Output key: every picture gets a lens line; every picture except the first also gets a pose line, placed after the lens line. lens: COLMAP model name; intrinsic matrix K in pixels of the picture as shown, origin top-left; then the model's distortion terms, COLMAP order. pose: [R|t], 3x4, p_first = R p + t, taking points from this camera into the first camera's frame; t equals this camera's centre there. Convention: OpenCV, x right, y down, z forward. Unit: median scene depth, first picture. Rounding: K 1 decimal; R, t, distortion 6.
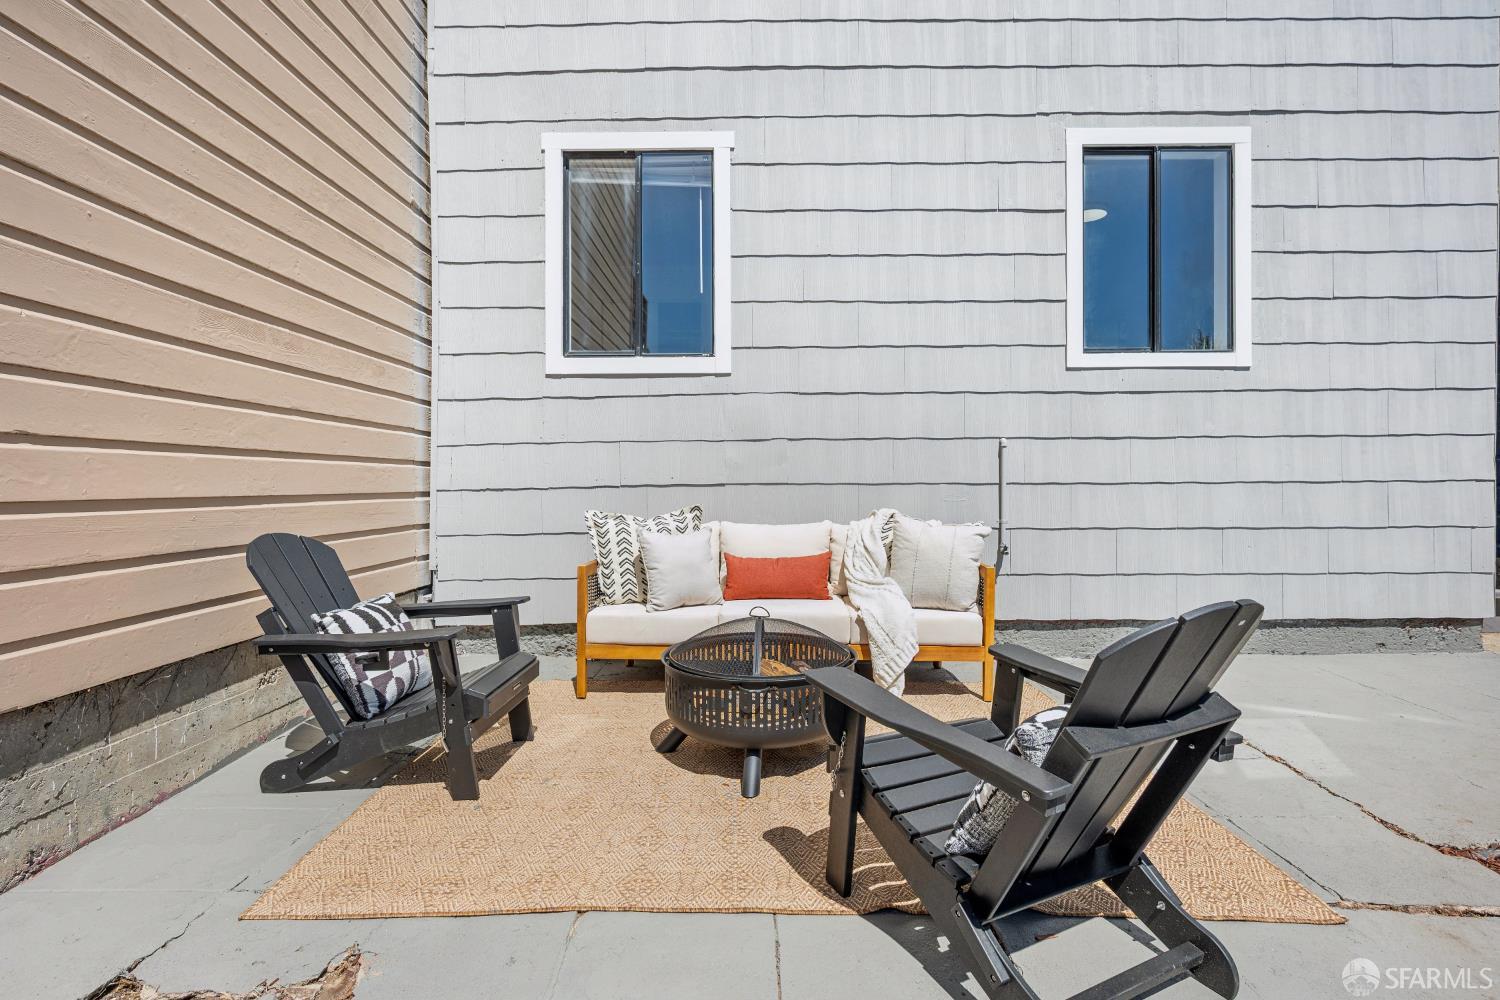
lens RADIAL K [[744.0, 0, 750.0], [0, 744.0, 500.0], [0, 0, 1]] dist [-0.014412, 0.000107]
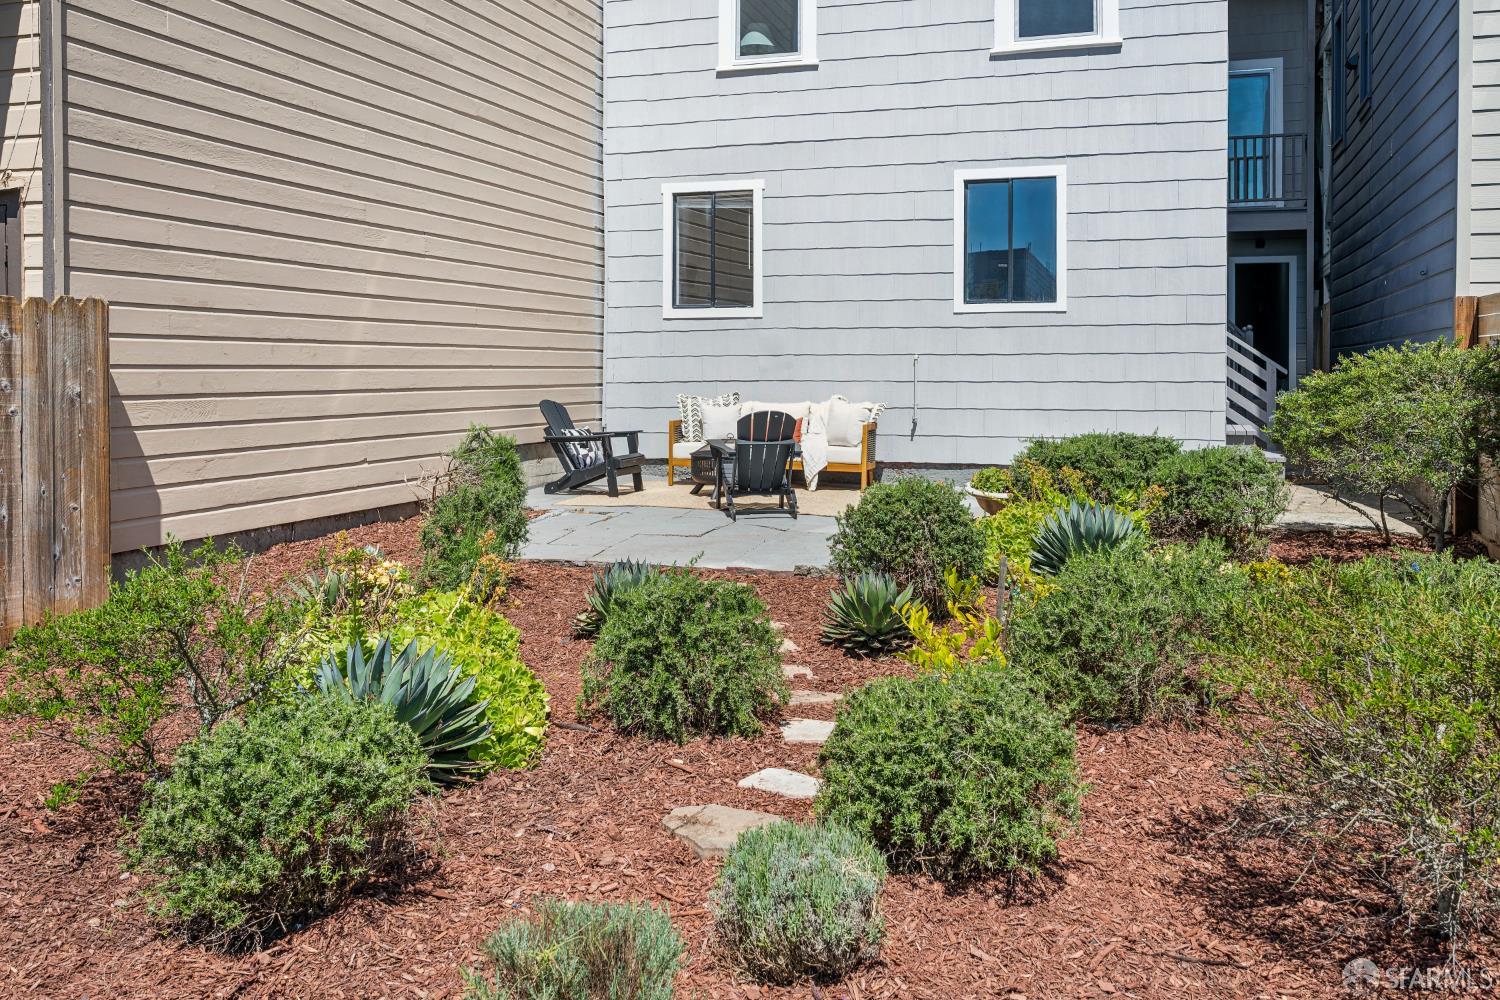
lens RADIAL K [[1335.4, 0, 749.0], [0, 1335.4, 386.8], [0, 0, 1]] dist [-0.004518, 0.001240]
pose [[0.956361, 0.010063, -0.292013, 0.872229], [-0.010432, 0.999946, 0.000293, -0.006825], [0.292000, 0.002766, 0.956414, -2.035784]]
